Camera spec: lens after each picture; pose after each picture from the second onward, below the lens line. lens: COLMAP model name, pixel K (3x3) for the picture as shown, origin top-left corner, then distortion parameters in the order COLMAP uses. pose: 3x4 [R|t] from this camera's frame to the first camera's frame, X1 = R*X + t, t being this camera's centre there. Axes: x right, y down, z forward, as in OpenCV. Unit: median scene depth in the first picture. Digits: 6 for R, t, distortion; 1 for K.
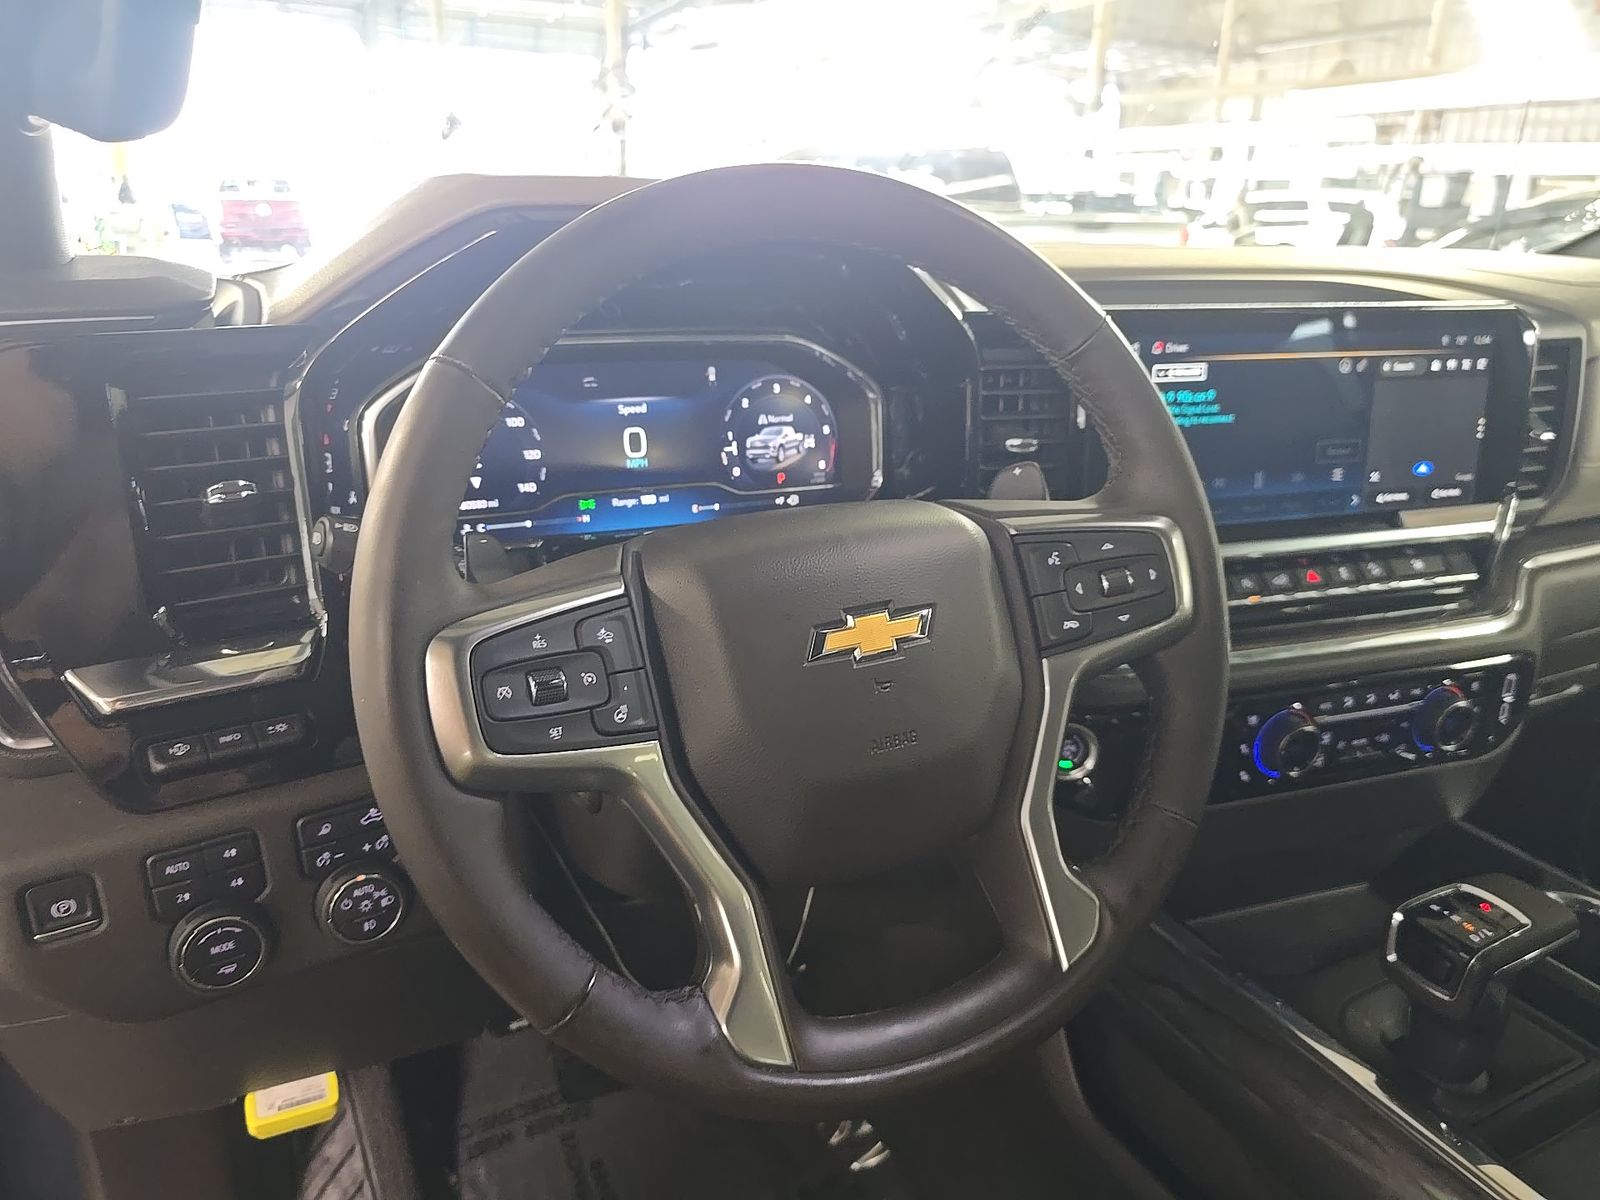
lens RADIAL K [[1078.3, 0, 800.3], [0, 1078.3, 606.8], [0, 0, 1]] dist [0.023845, -0.030615]
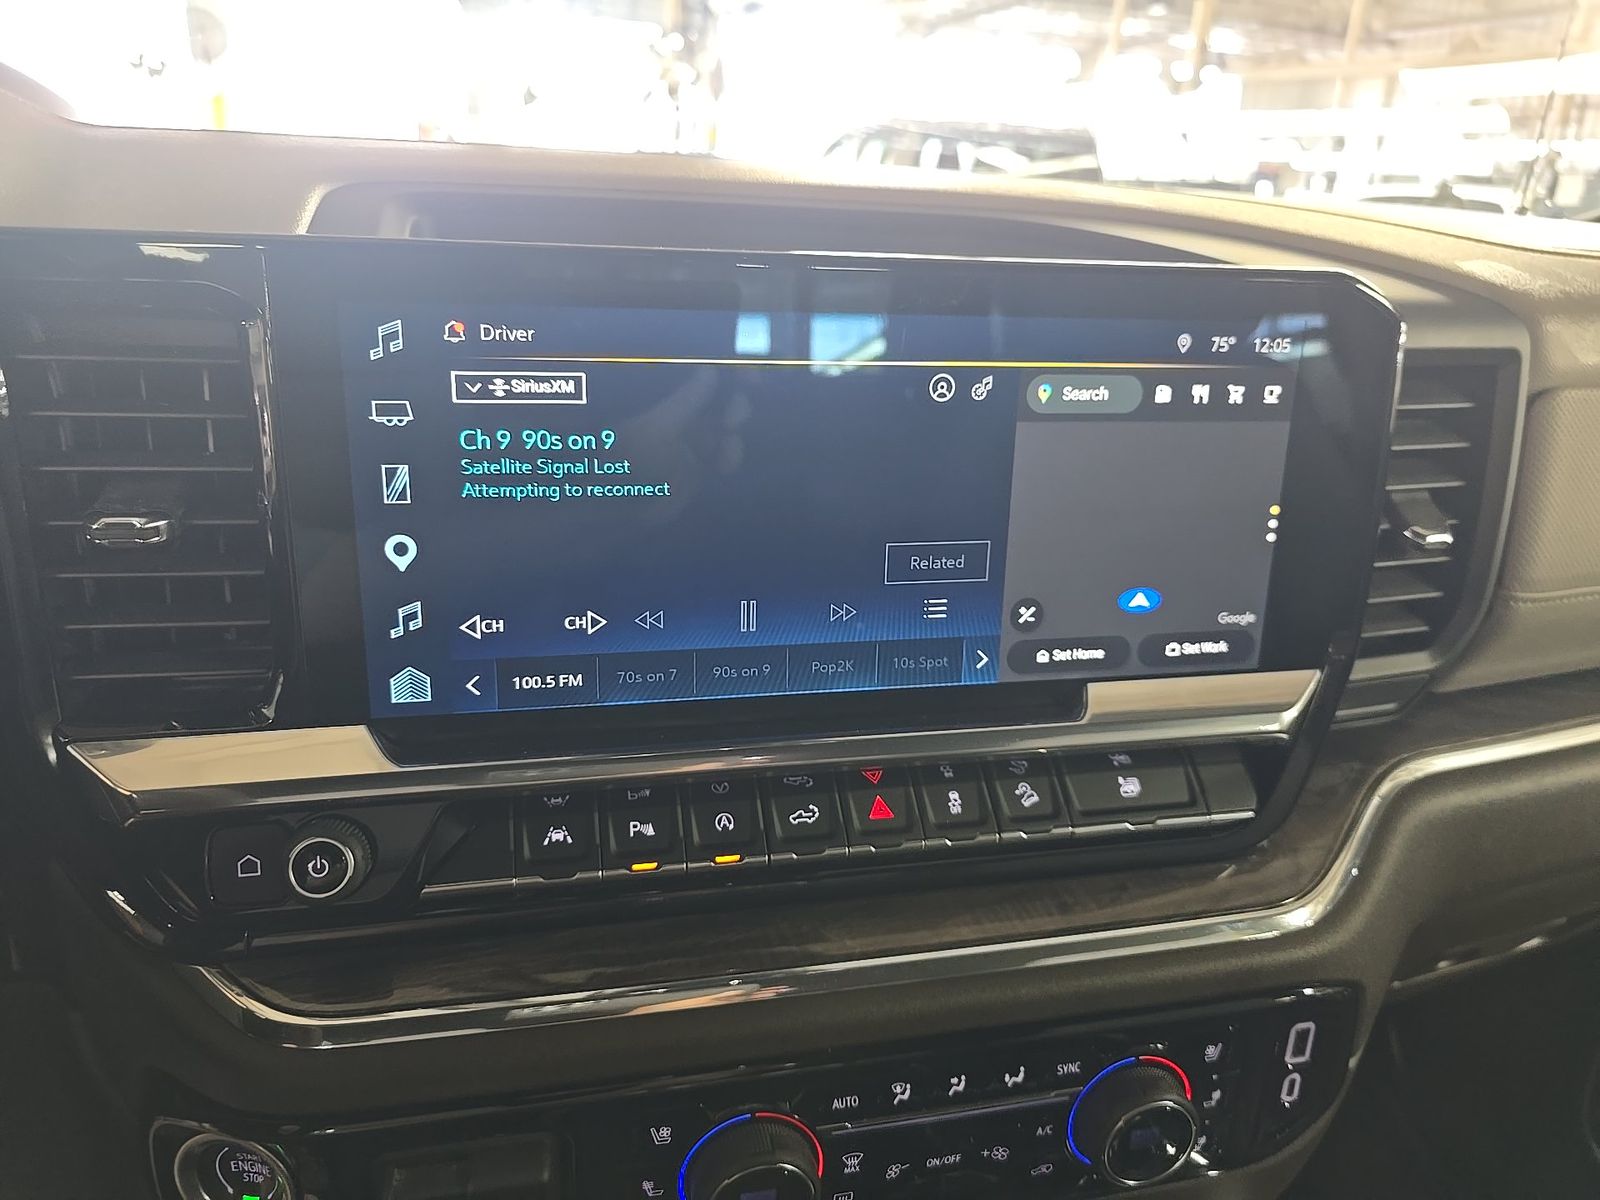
lens RADIAL K [[1078.3, 0, 800.3], [0, 1078.3, 606.8], [0, 0, 1]] dist [0.023845, -0.030615]
pose [[0.995298, 0.059649, -0.076318, 0.455985], [-0.058422, 0.998126, 0.018213, -0.124095], [0.077261, -0.013669, 0.996917, 0.492444]]
